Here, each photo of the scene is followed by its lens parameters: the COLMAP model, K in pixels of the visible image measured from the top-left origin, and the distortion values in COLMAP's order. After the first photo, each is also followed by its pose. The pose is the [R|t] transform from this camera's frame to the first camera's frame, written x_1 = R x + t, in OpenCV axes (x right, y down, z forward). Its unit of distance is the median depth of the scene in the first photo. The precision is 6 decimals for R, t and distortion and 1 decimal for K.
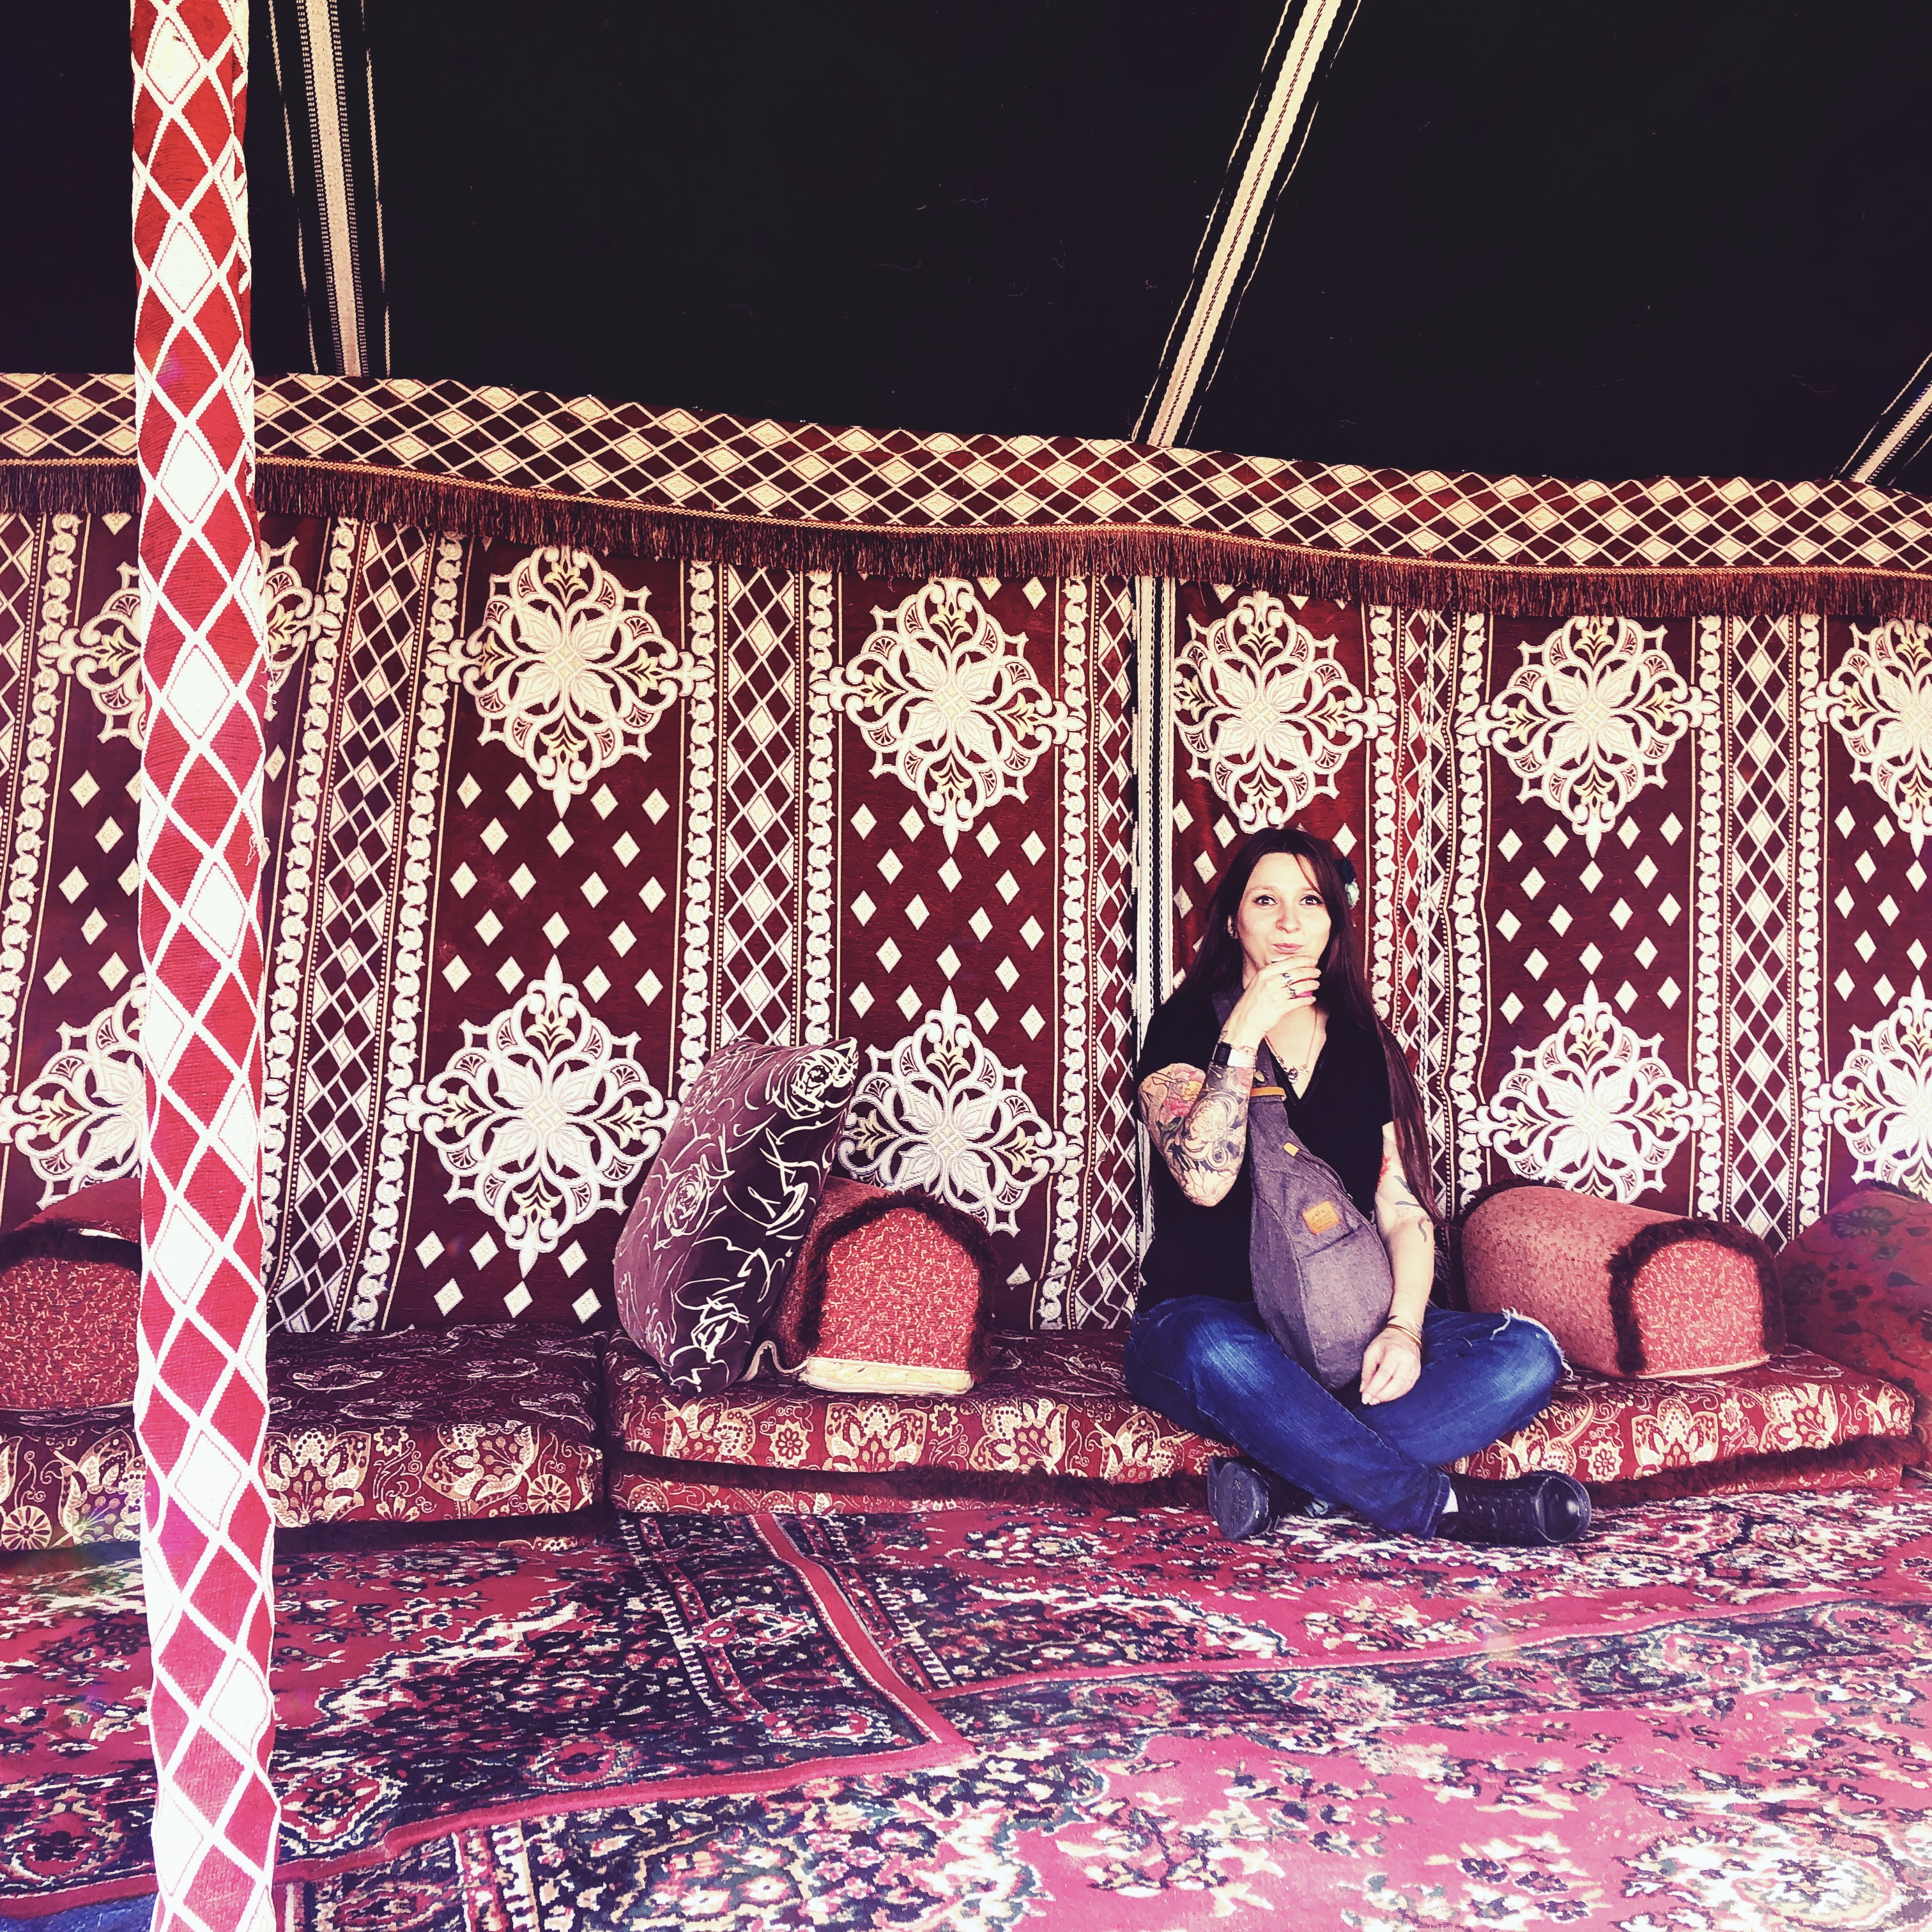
lens RADIAL K [[2049.5, 0, 956.8], [0, 2049.5, 926.5], [0, 0, 1]] dist [0.132996, -0.450500]
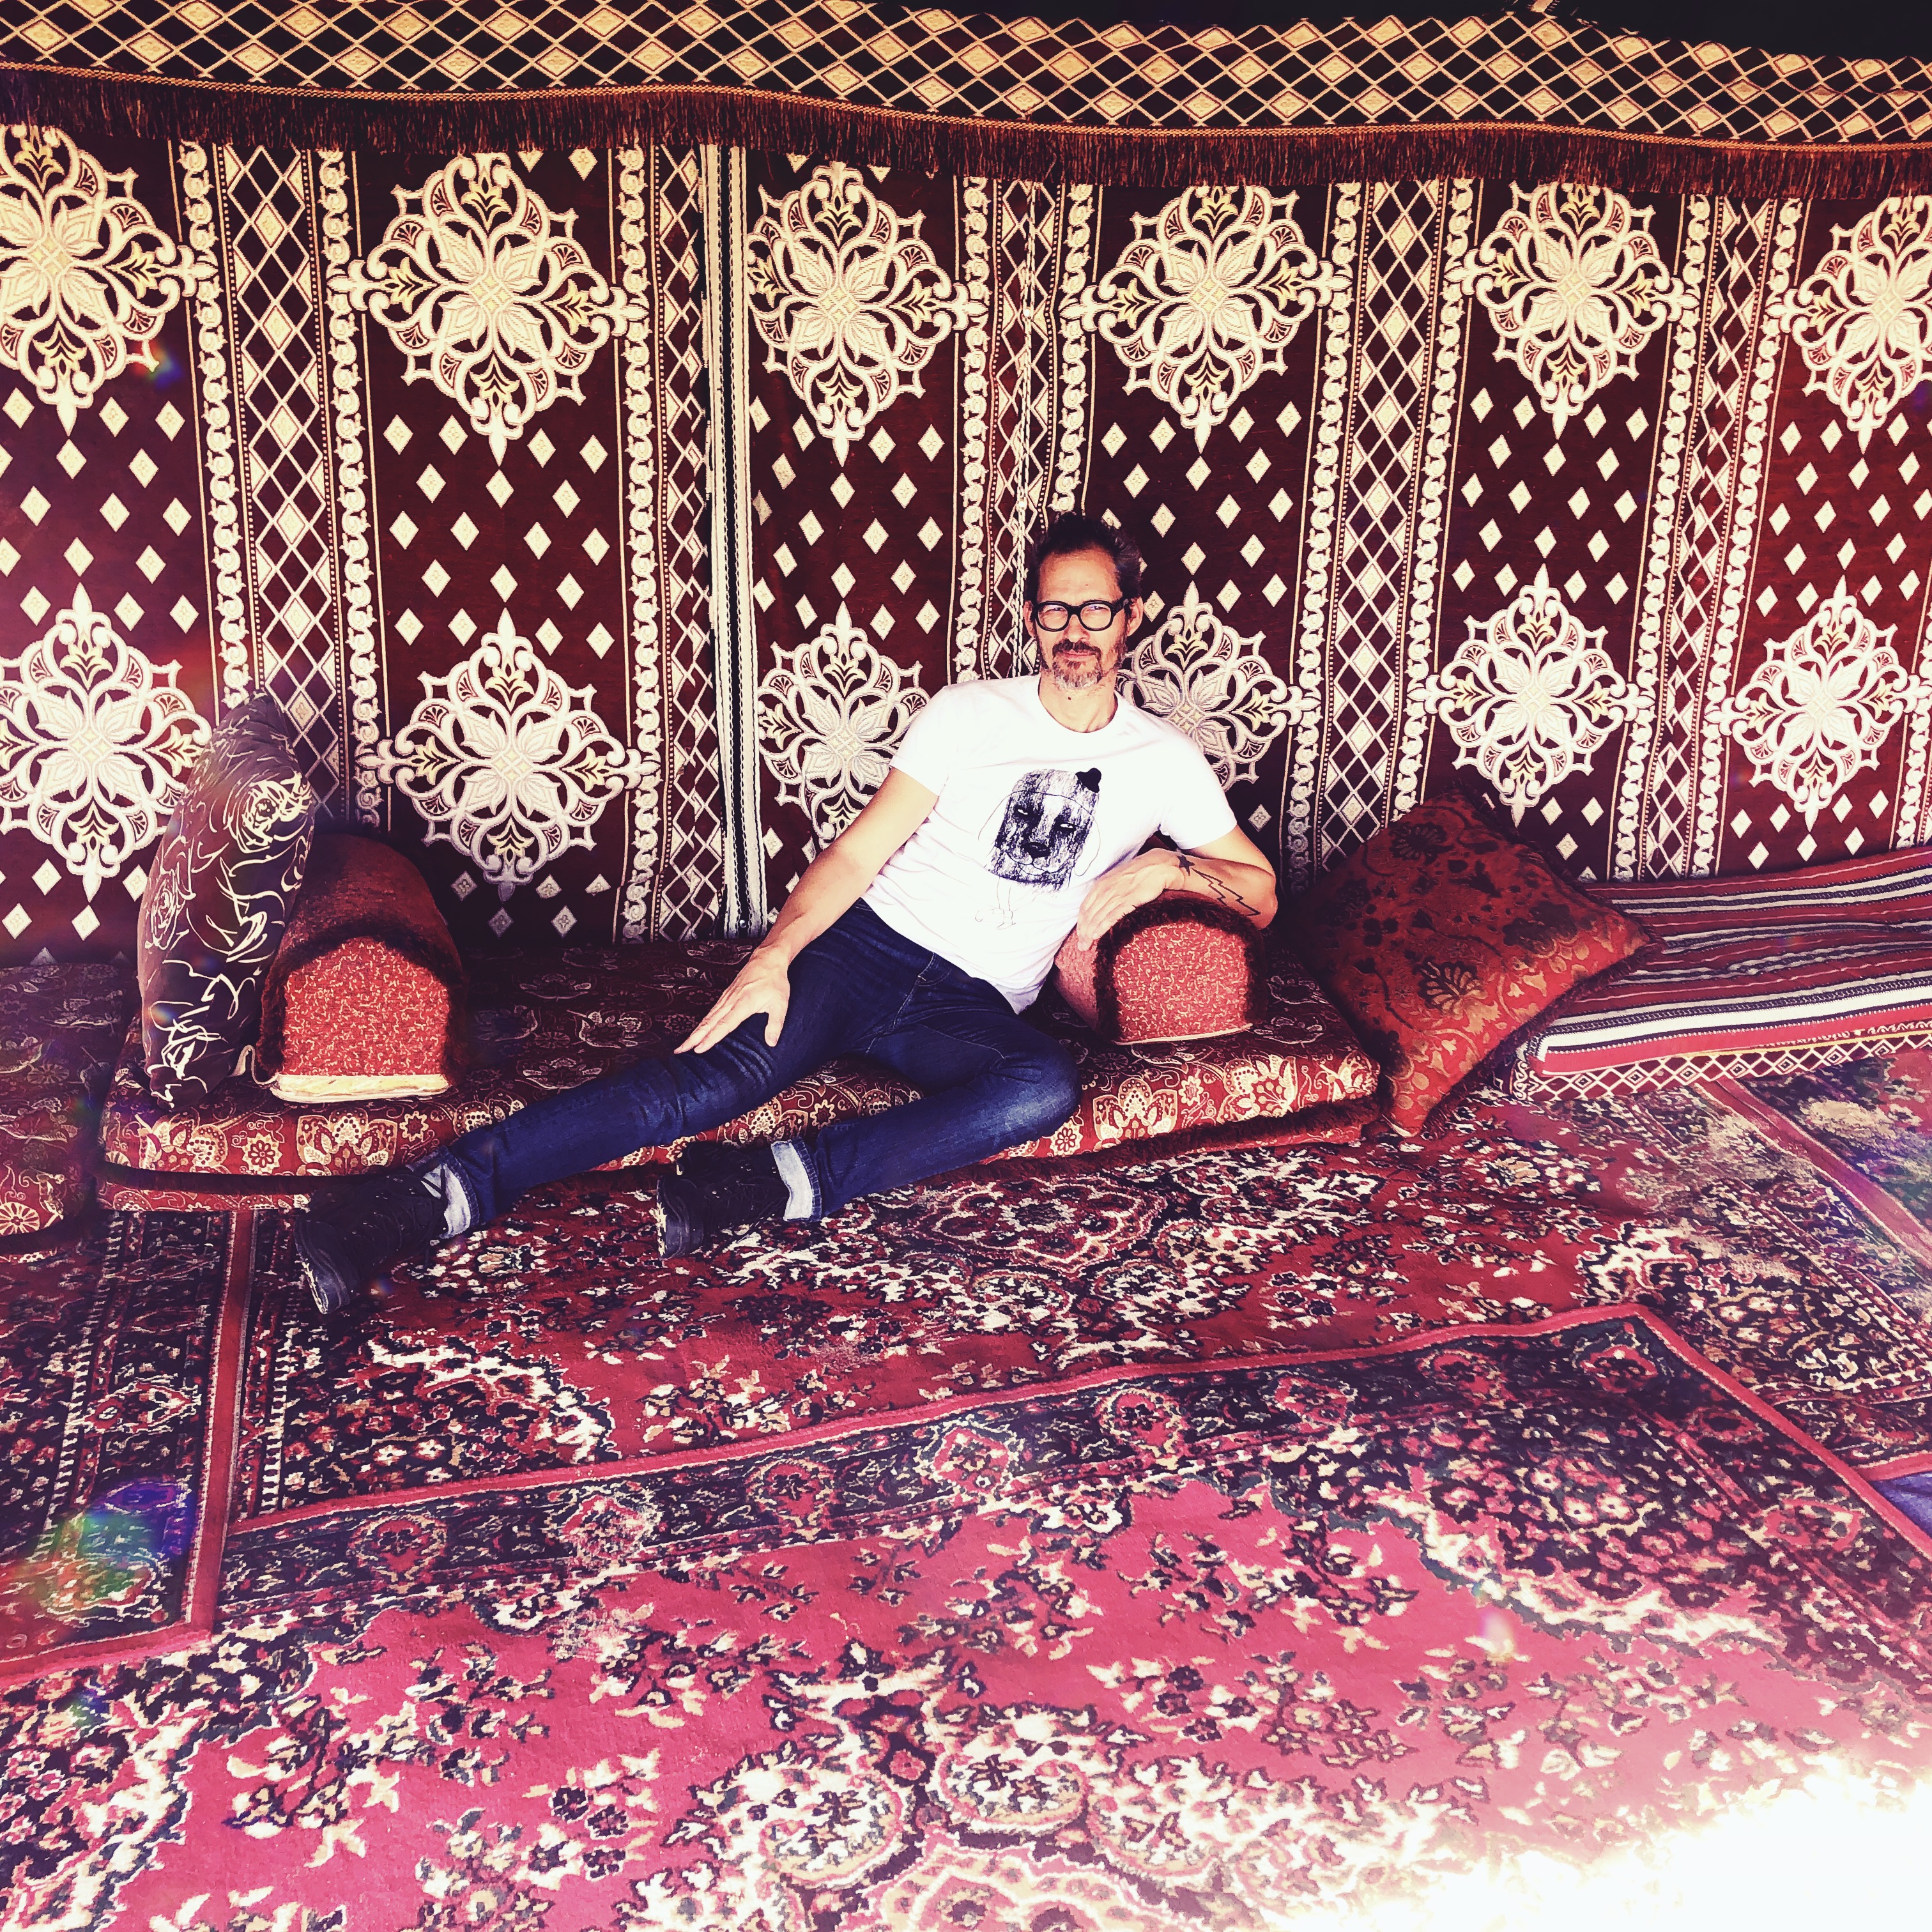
lens RADIAL K [[2049.5, 0, 956.8], [0, 2049.5, 926.5], [0, 0, 1]] dist [0.132996, -0.450500]
pose [[0.999900, 0.006818, 0.012418, 0.190017], [-0.010897, 0.930291, 0.366661, -0.182605], [-0.009053, -0.366760, 0.930272, 0.037335]]
